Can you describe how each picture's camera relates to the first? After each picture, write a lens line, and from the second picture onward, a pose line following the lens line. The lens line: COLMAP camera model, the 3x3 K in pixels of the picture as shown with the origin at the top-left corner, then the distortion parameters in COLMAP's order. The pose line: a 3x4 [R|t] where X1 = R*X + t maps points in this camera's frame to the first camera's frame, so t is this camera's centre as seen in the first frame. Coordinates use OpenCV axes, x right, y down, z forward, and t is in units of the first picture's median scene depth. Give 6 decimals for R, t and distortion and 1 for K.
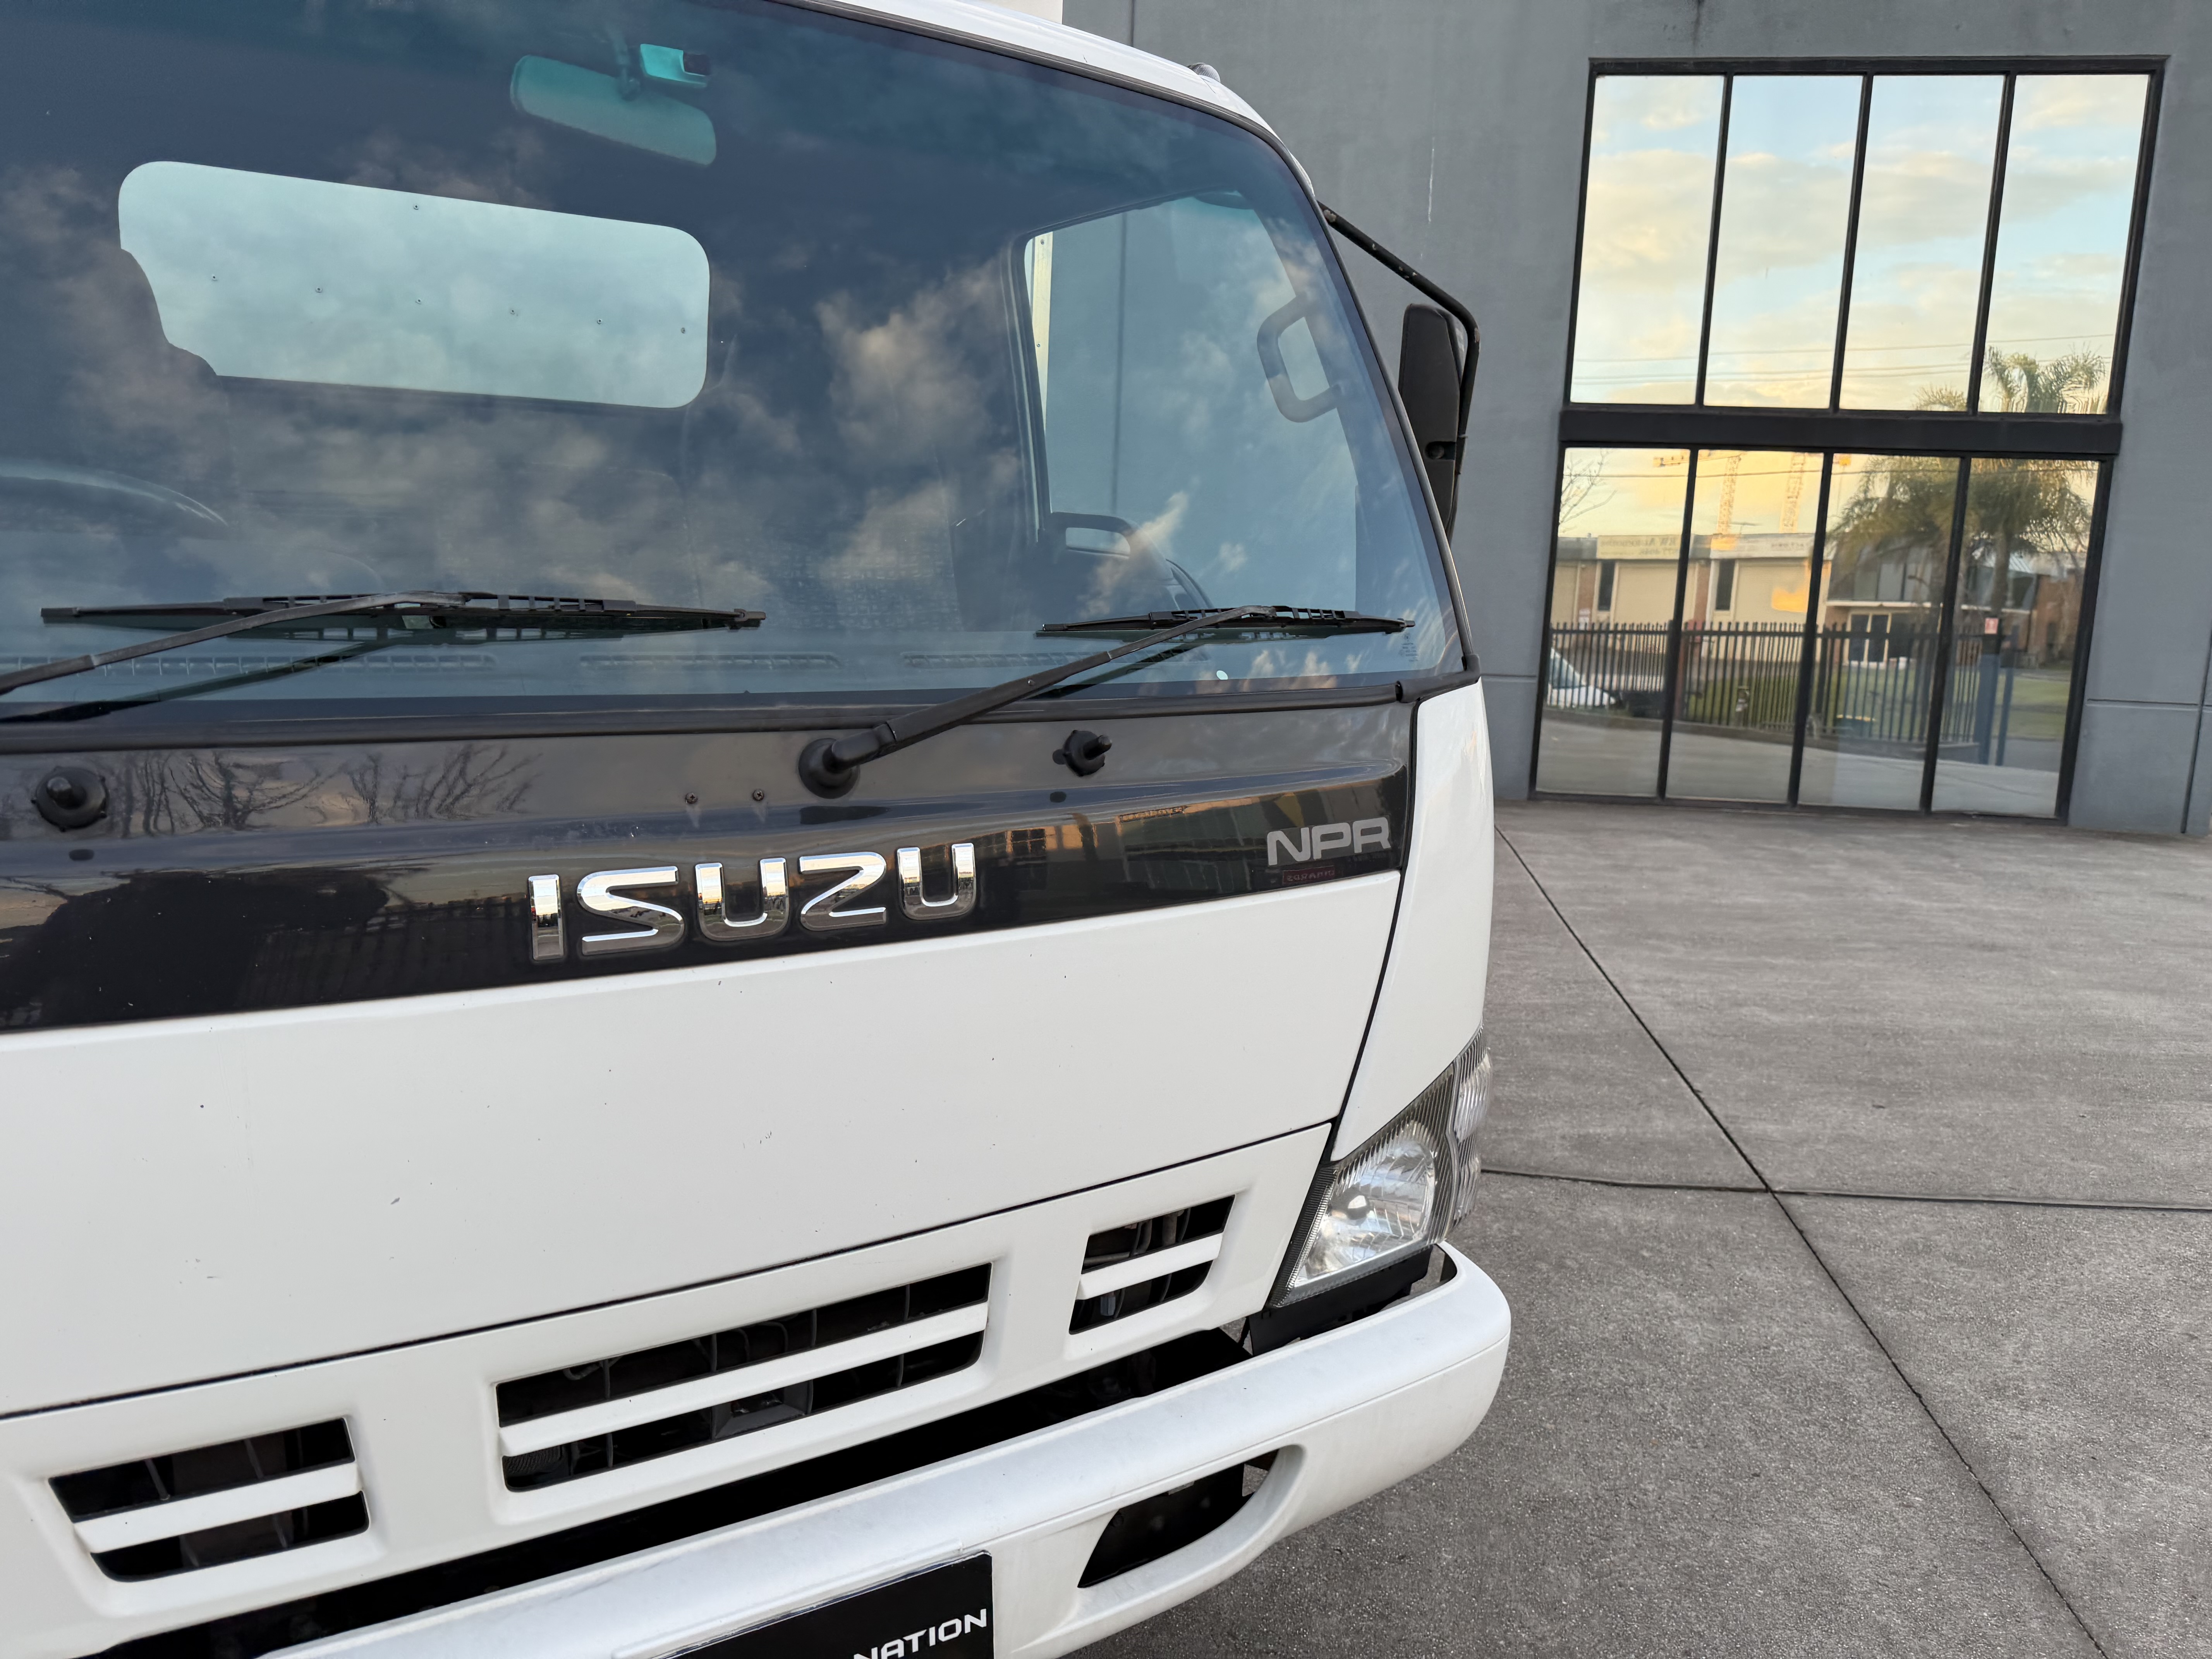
lens RADIAL K [[1555.9, 0, 1085.5], [0, 1555.9, 836.5], [0, 0, 1]] dist [0.036030, -0.062767]
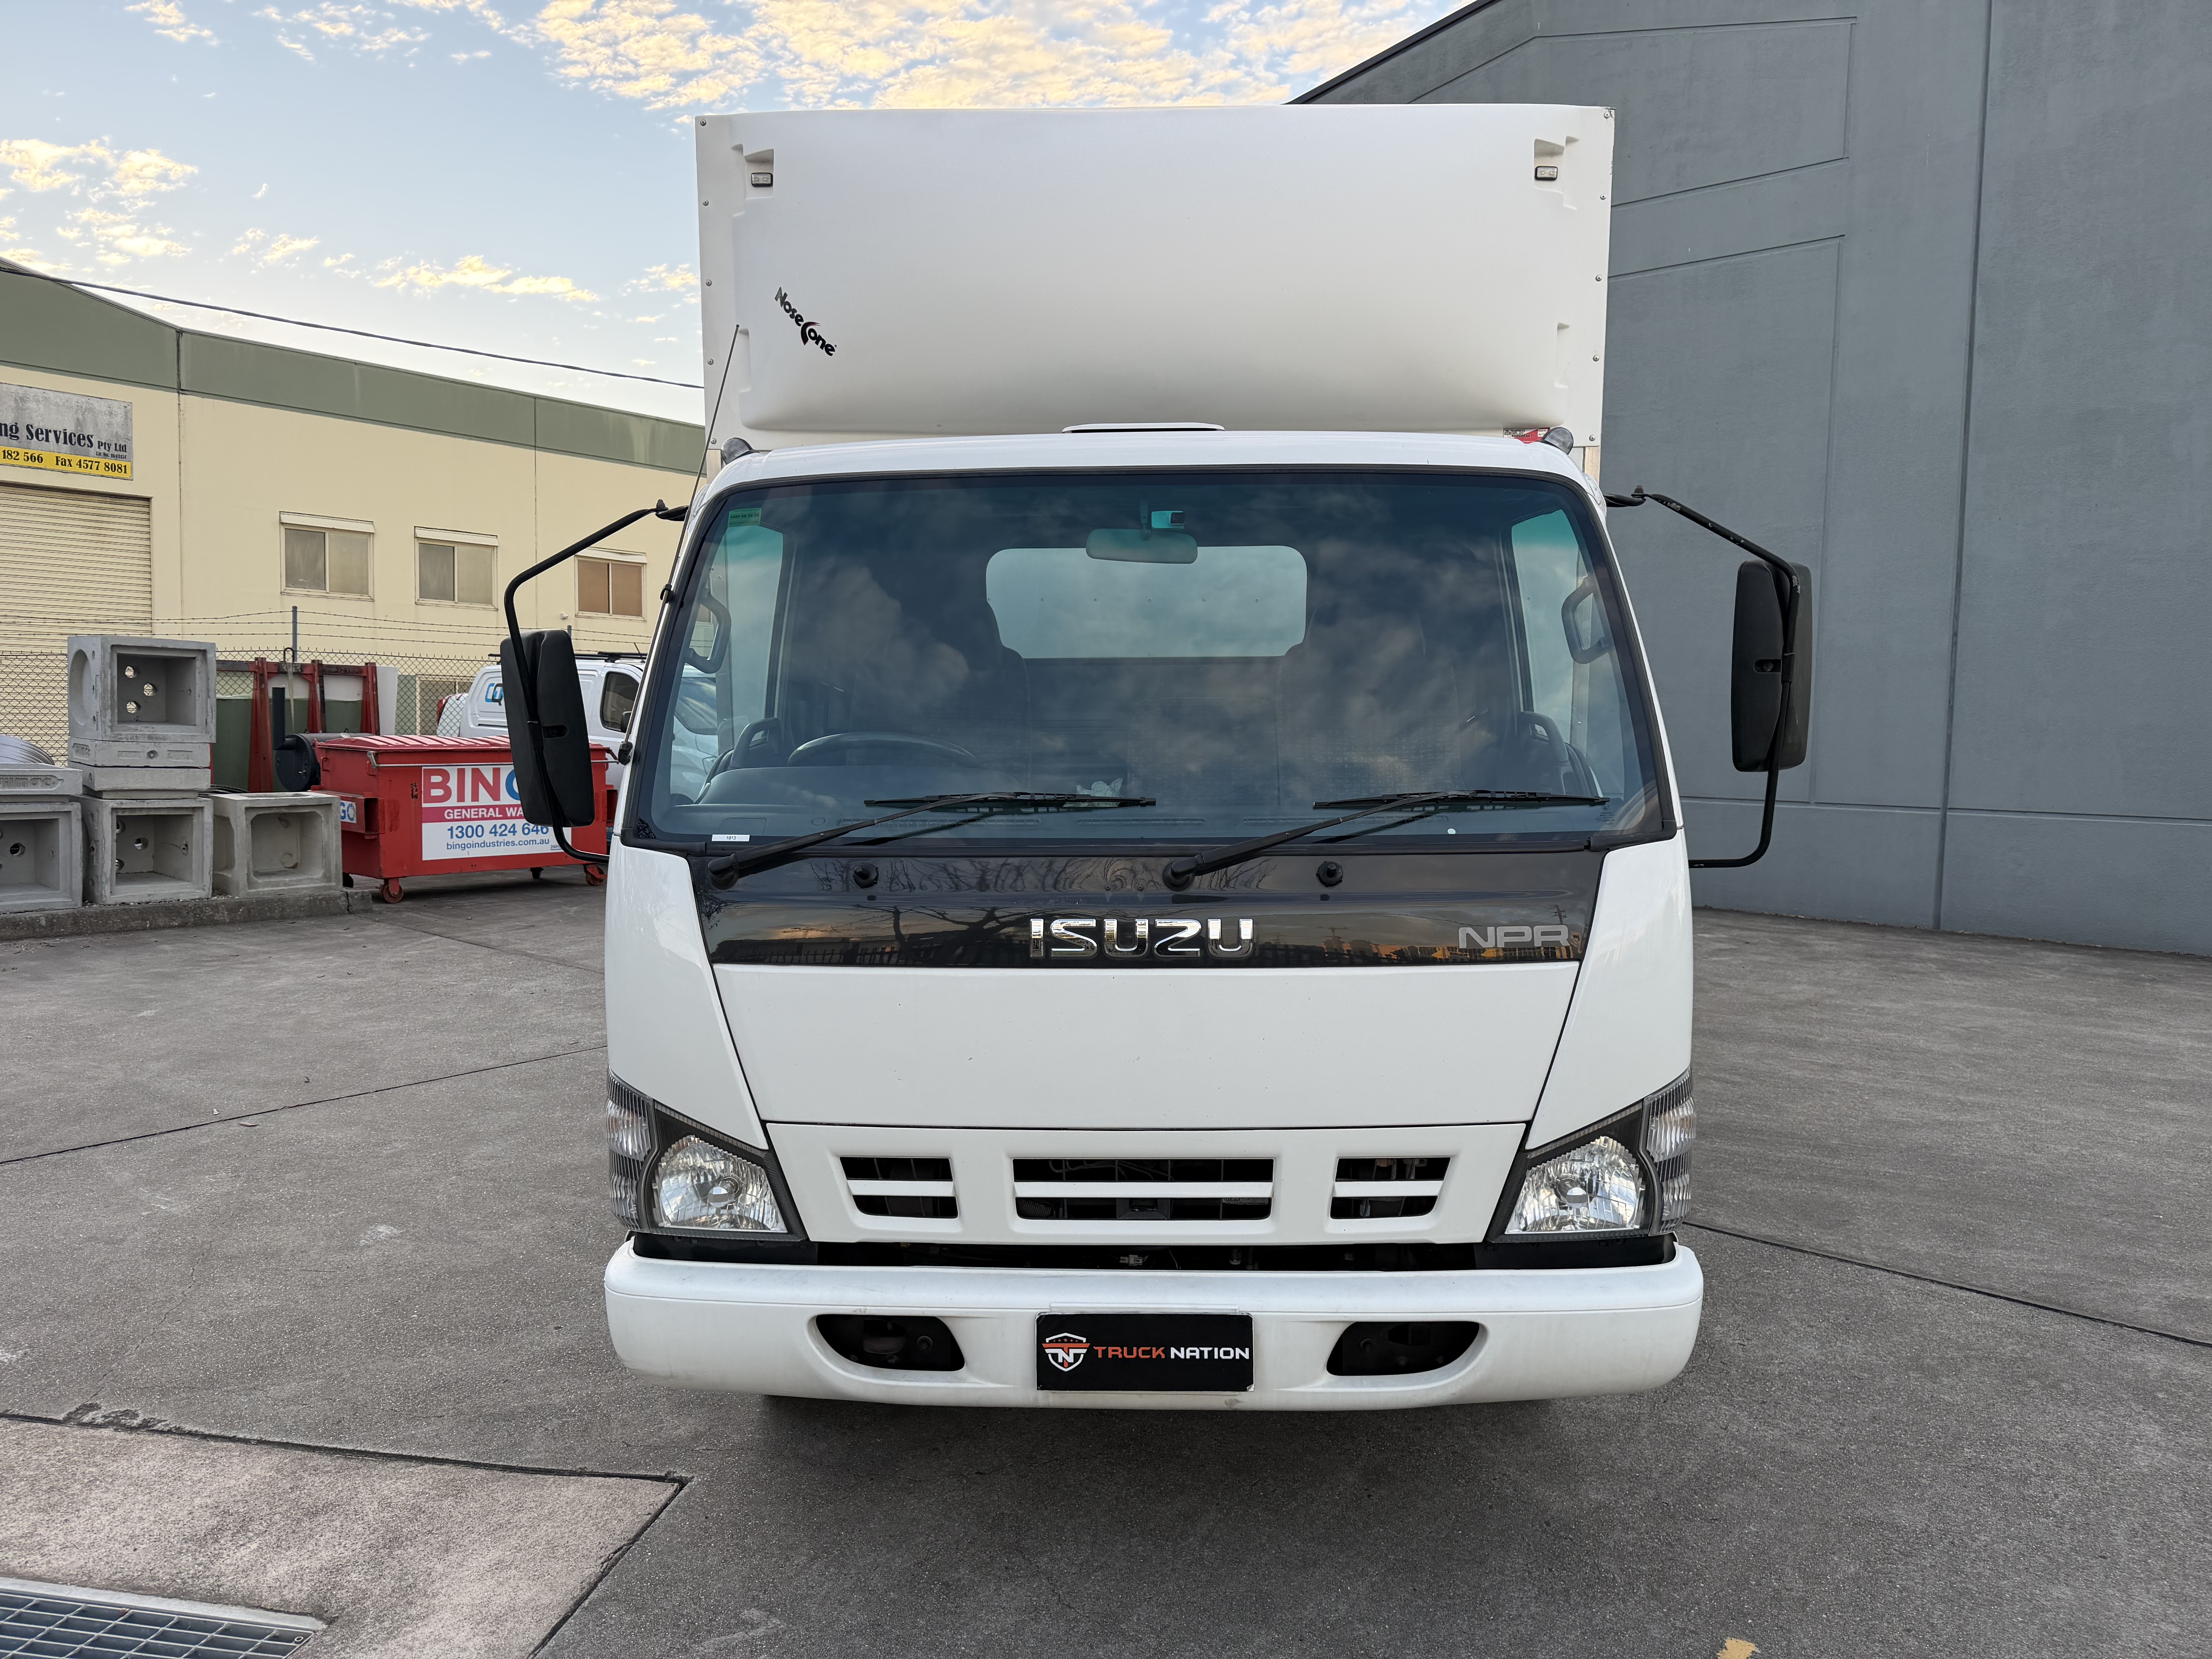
lens RADIAL K [[1546.9, 0, 1097.3], [0, 1546.9, 811.5], [0, 0, 1]] dist [0.051266, -0.073836]
pose [[0.821175, 0.004559, -0.570659, 0.779692], [-0.069258, 0.993373, -0.091727, 0.055250], [0.566459, 0.114847, 0.816048, -0.603115]]
